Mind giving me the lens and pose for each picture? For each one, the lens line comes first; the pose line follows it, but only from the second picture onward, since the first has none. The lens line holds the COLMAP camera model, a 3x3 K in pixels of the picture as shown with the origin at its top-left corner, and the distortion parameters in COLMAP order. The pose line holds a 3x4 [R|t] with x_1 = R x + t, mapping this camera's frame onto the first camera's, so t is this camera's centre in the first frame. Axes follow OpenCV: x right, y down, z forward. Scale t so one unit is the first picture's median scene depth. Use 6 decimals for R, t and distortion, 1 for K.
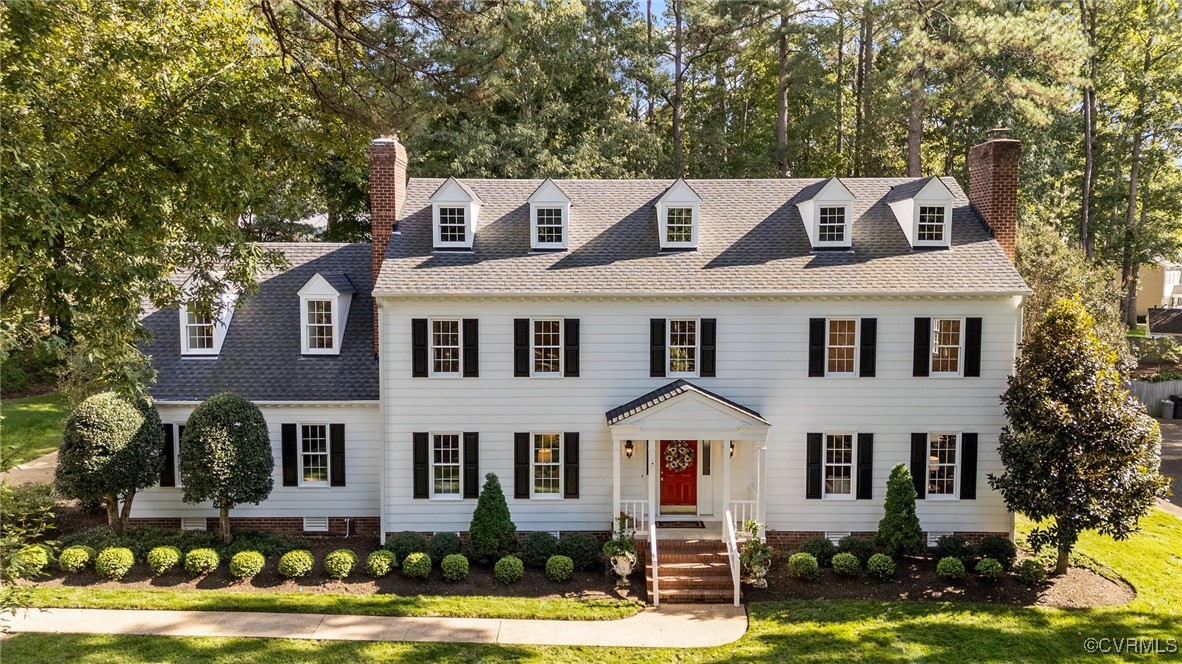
lens RADIAL K [[831.3, 0, 587.6], [0, 831.3, 311.5], [0, 0, 1]] dist [0.067062, -0.082335]
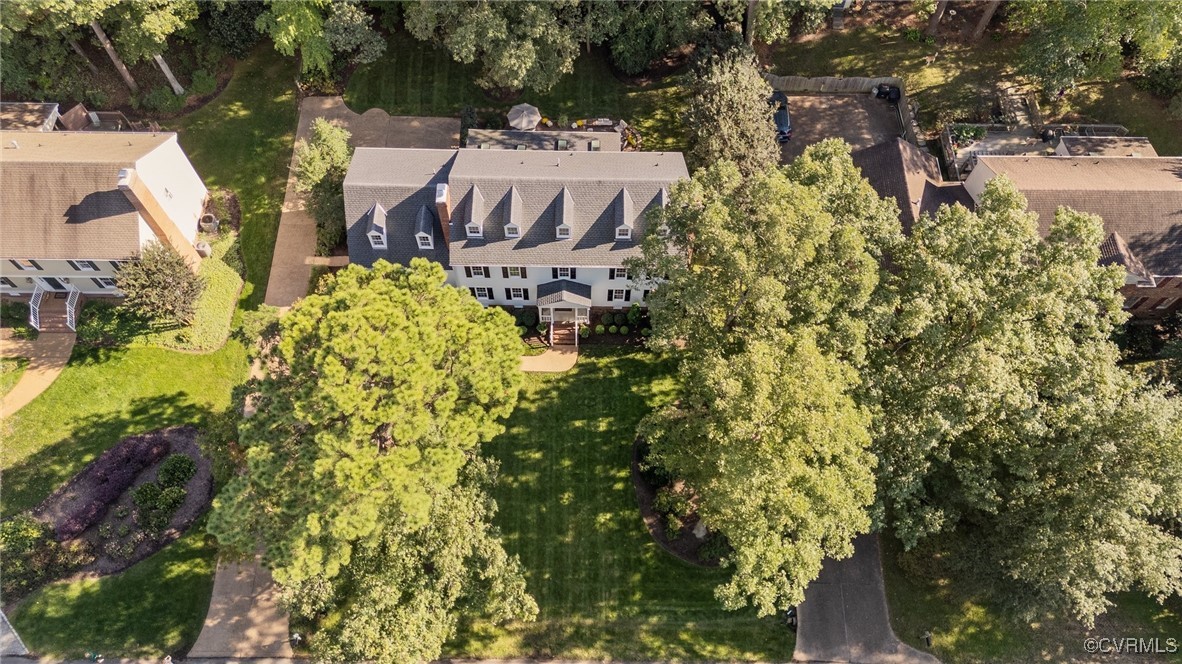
lens RADIAL K [[831.3, 0, 587.6], [0, 831.3, 311.5], [0, 0, 1]] dist [0.067062, -0.082335]
pose [[0.999900, 0.013454, 0.004457, 0.182116], [-0.010780, 0.517773, 0.855450, -2.239379], [0.009201, -0.855412, 0.517866, -0.531293]]
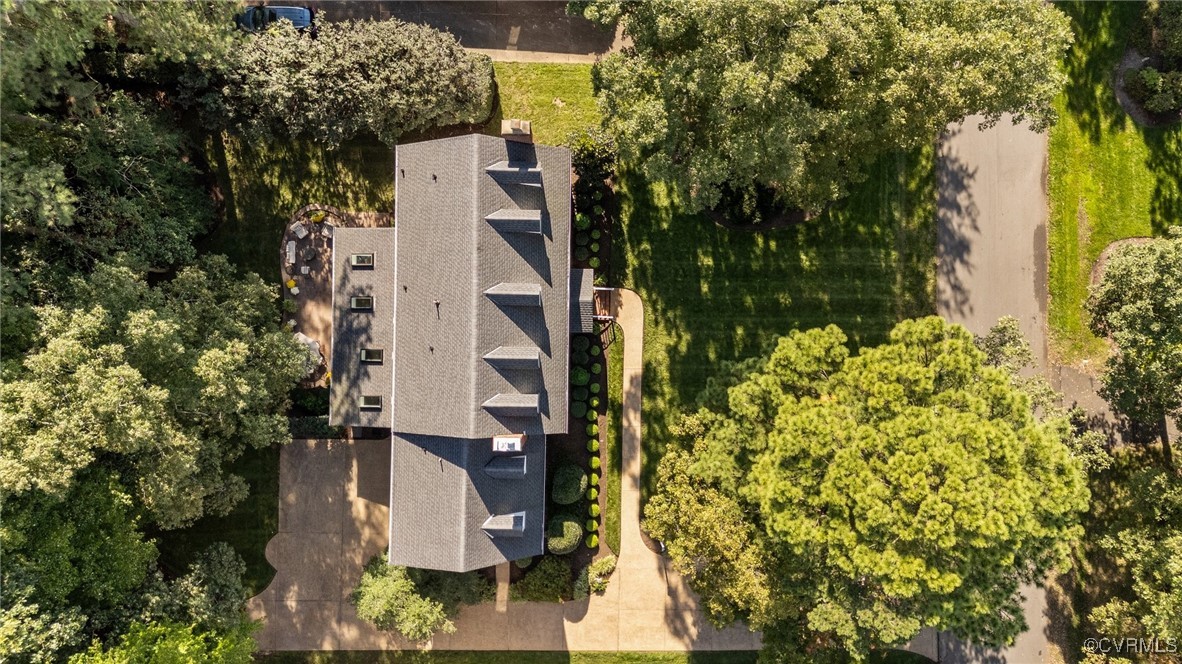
lens RADIAL K [[858.6, 0, 591.2], [0, 858.6, 345.6], [0, 0, 1]] dist [0.085079, -0.092391]
pose [[0.016246, -0.999842, -0.007161, 0.003537], [0.069362, -0.006017, 0.997573, -2.338360], [-0.997459, -0.016703, 0.069253, 0.744907]]
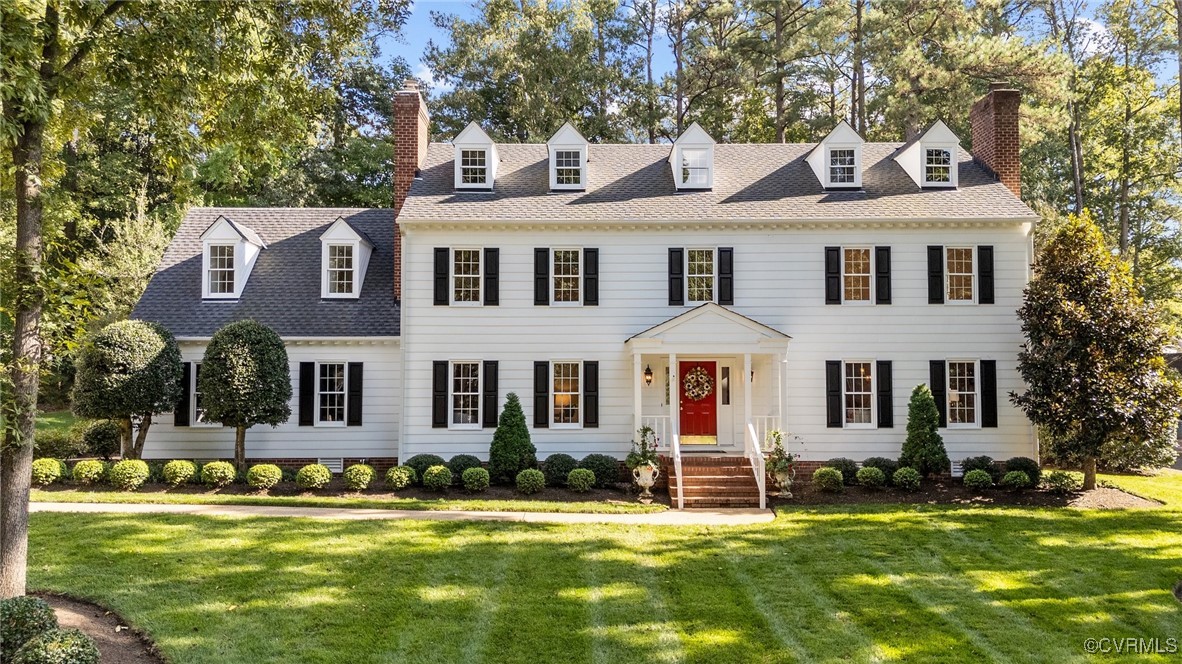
lens RADIAL K [[831.3, 0, 587.6], [0, 831.3, 311.5], [0, 0, 1]] dist [0.067062, -0.082335]
pose [[0.999986, -0.000881, 0.005151, -0.028509], [0.001496, 0.992677, -0.120792, 0.207936], [-0.005007, 0.120798, 0.992665, -0.001278]]
